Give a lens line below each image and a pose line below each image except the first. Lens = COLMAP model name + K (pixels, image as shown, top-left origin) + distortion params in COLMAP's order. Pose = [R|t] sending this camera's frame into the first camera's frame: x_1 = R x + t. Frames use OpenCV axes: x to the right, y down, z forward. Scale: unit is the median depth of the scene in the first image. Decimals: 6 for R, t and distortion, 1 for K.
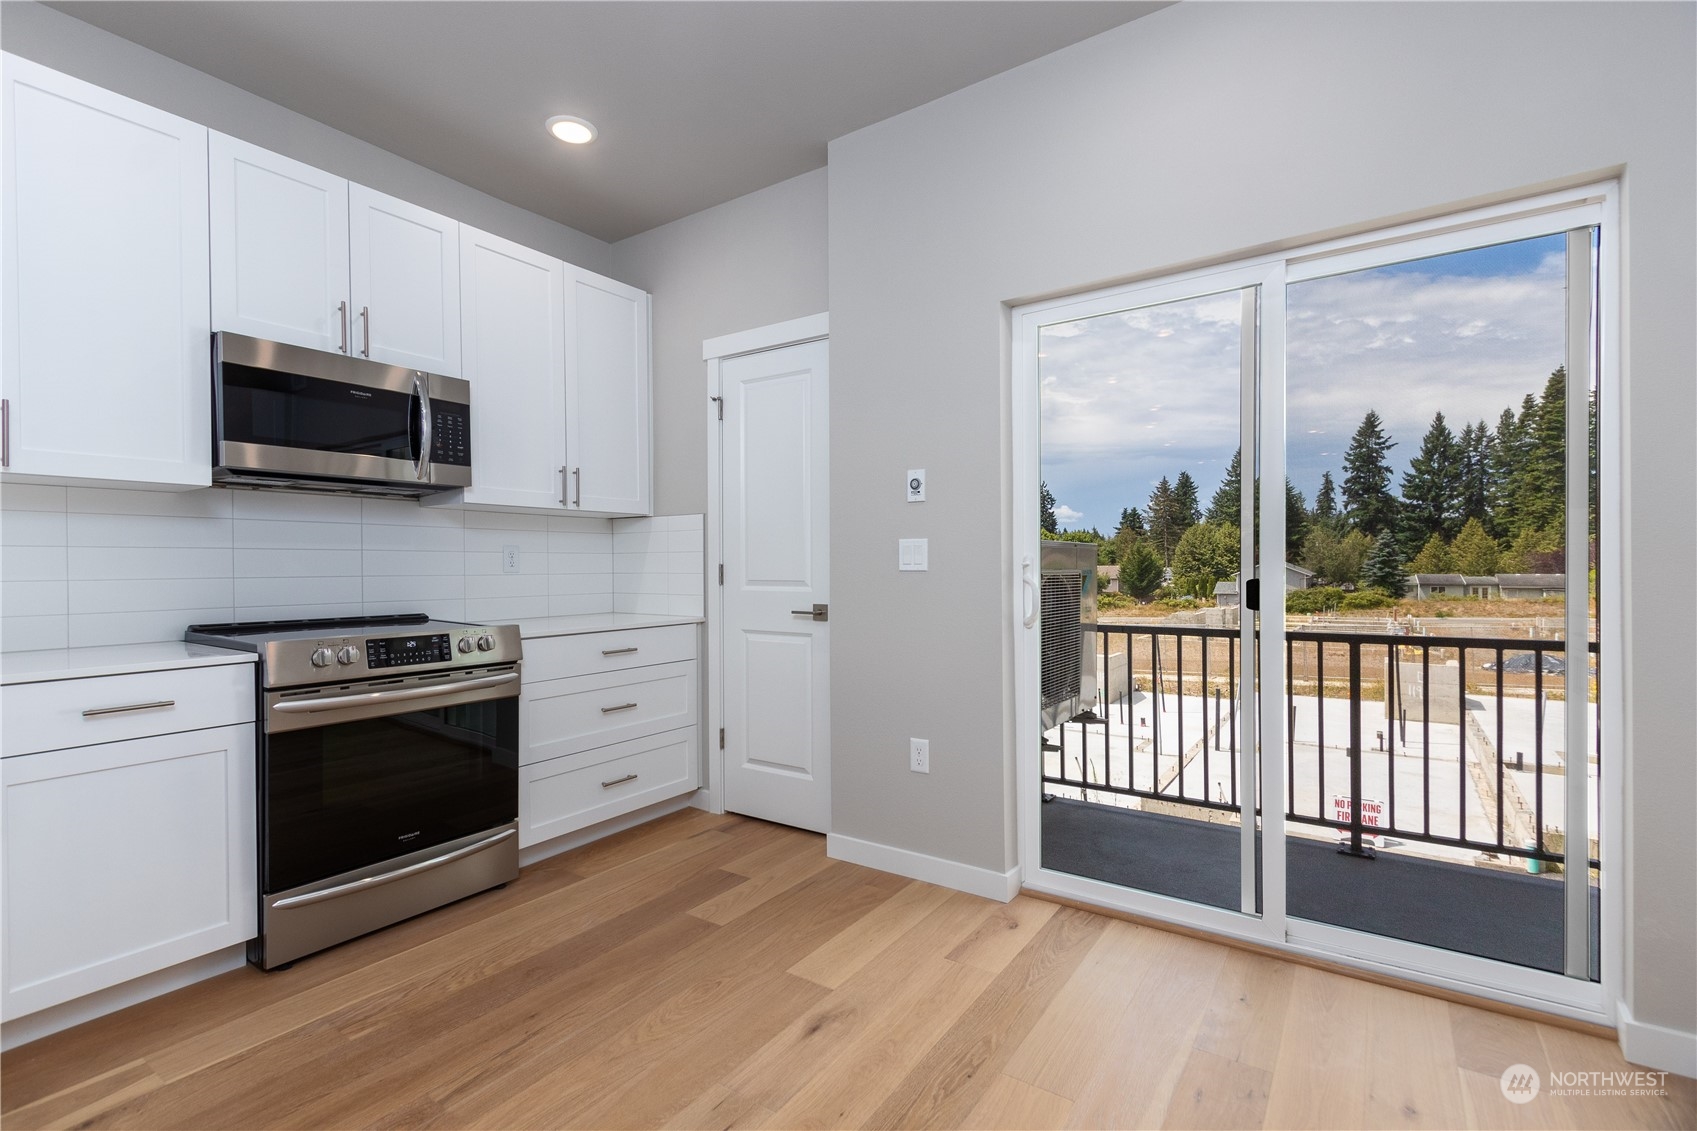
lens RADIAL K [[771.5, 0, 831.2], [0, 771.5, 569.0], [0, 0, 1]] dist [0.004157, -0.000231]
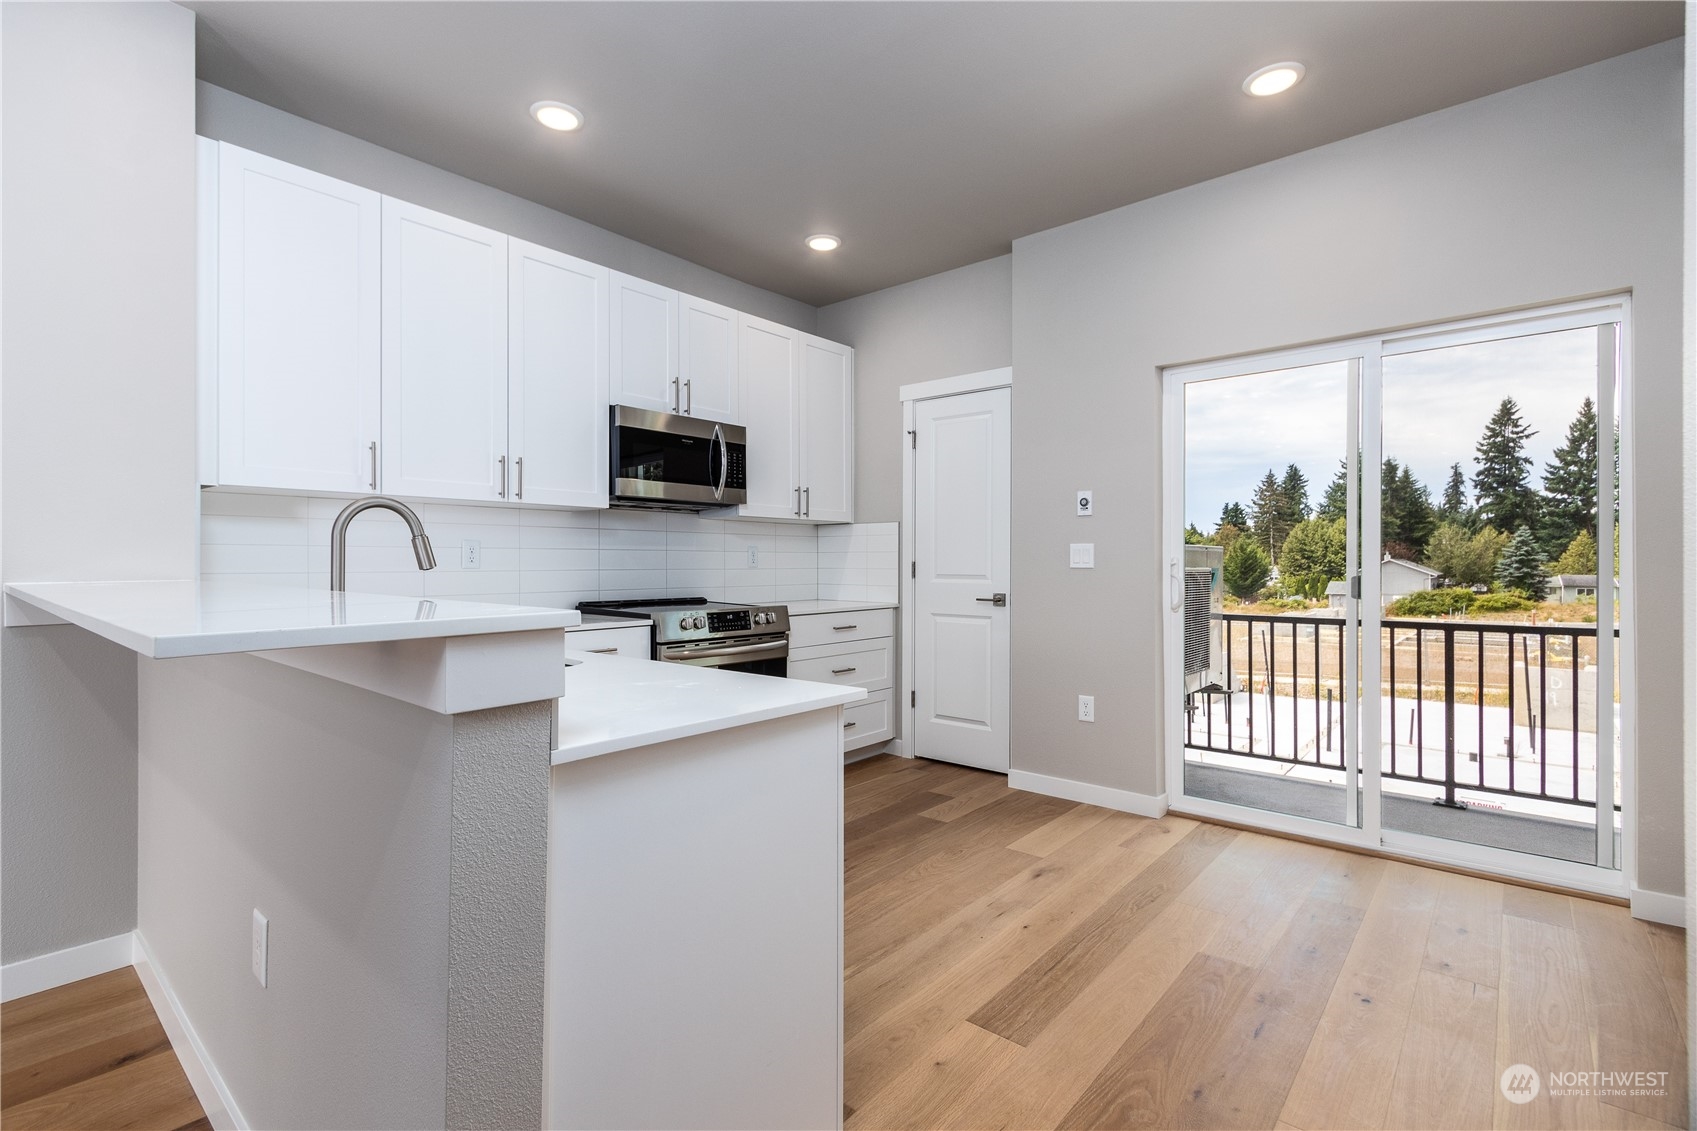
lens RADIAL K [[774.9, 0, 825.5], [0, 774.9, 561.0], [0, 0, 1]] dist [-0.002702, -0.000639]
pose [[0.993526, 0.005599, -0.113466, -0.179787], [-0.006169, 0.999970, -0.004672, -0.000688], [0.113436, 0.005342, 0.993531, -0.364519]]
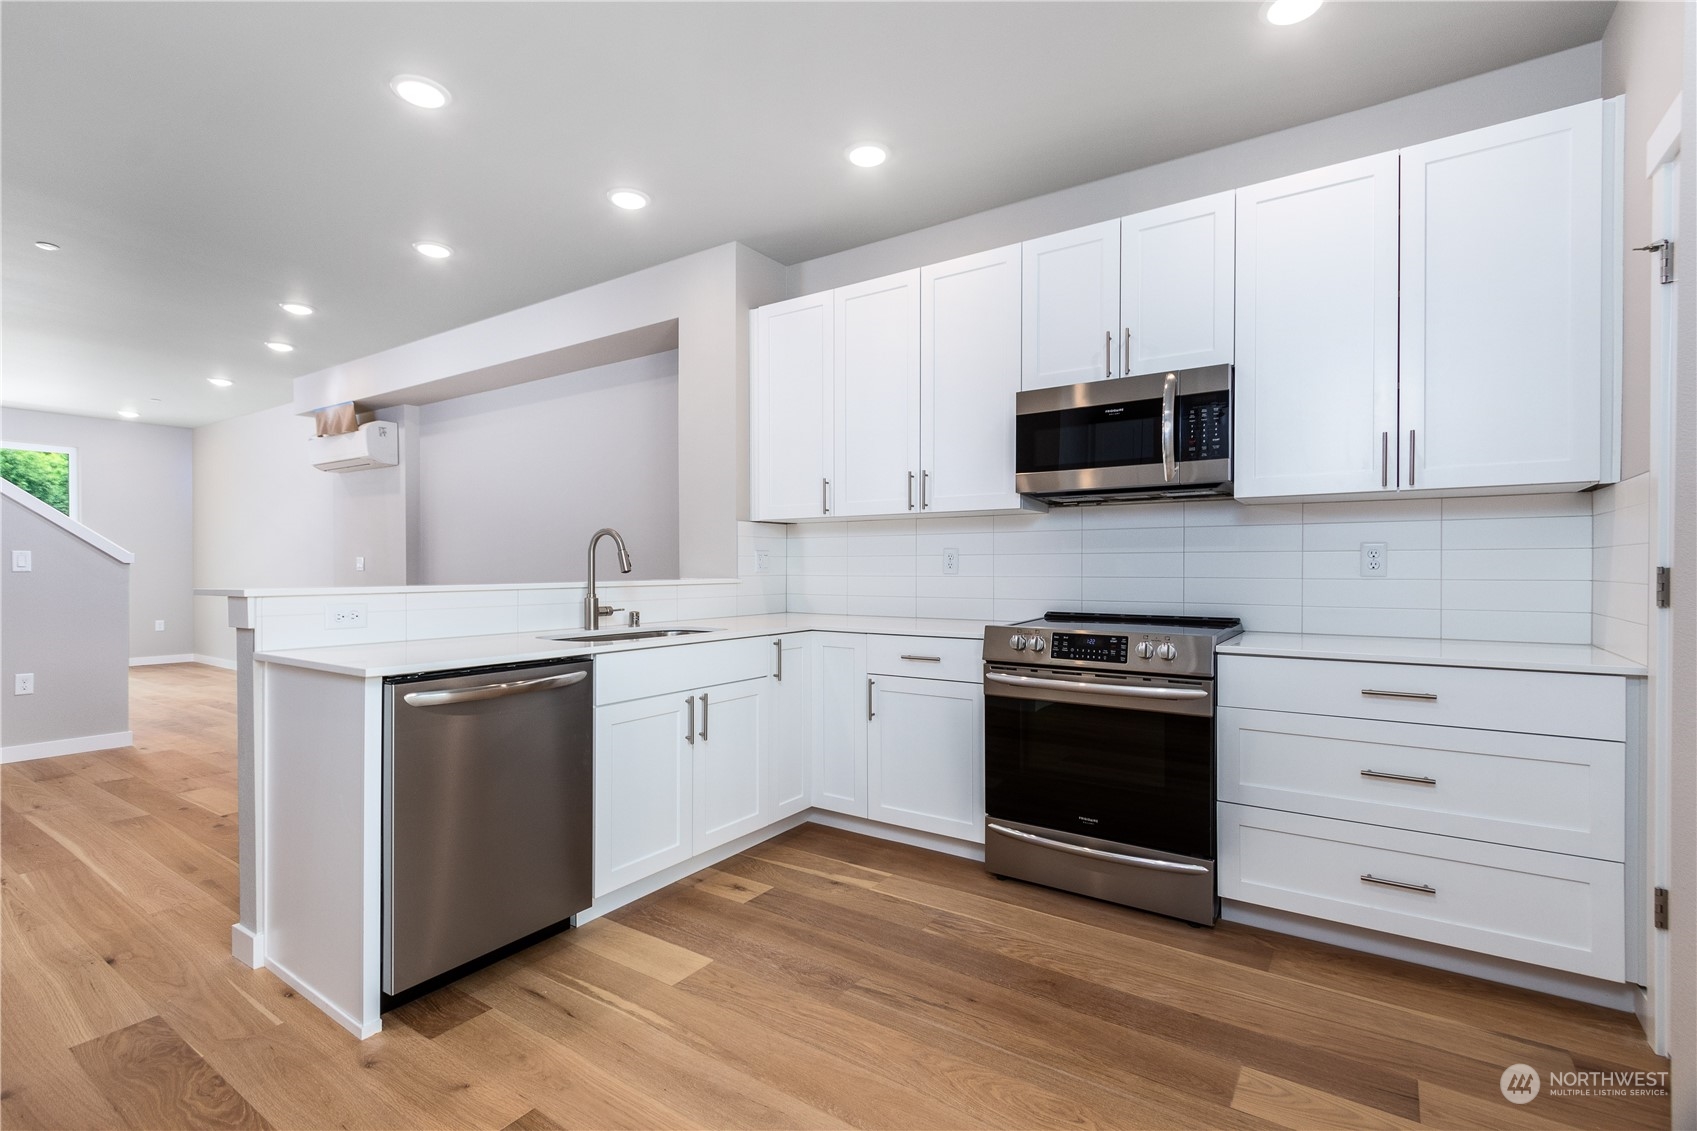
lens RADIAL K [[777.1, 0, 851.8], [0, 777.1, 573.7], [0, 0, 1]] dist [0.002535, -0.000168]
pose [[0.012153, 0.013420, -0.999836, 0.462052], [-0.004813, 0.999899, 0.013363, -0.008188], [0.999915, 0.004650, 0.012217, 0.579565]]
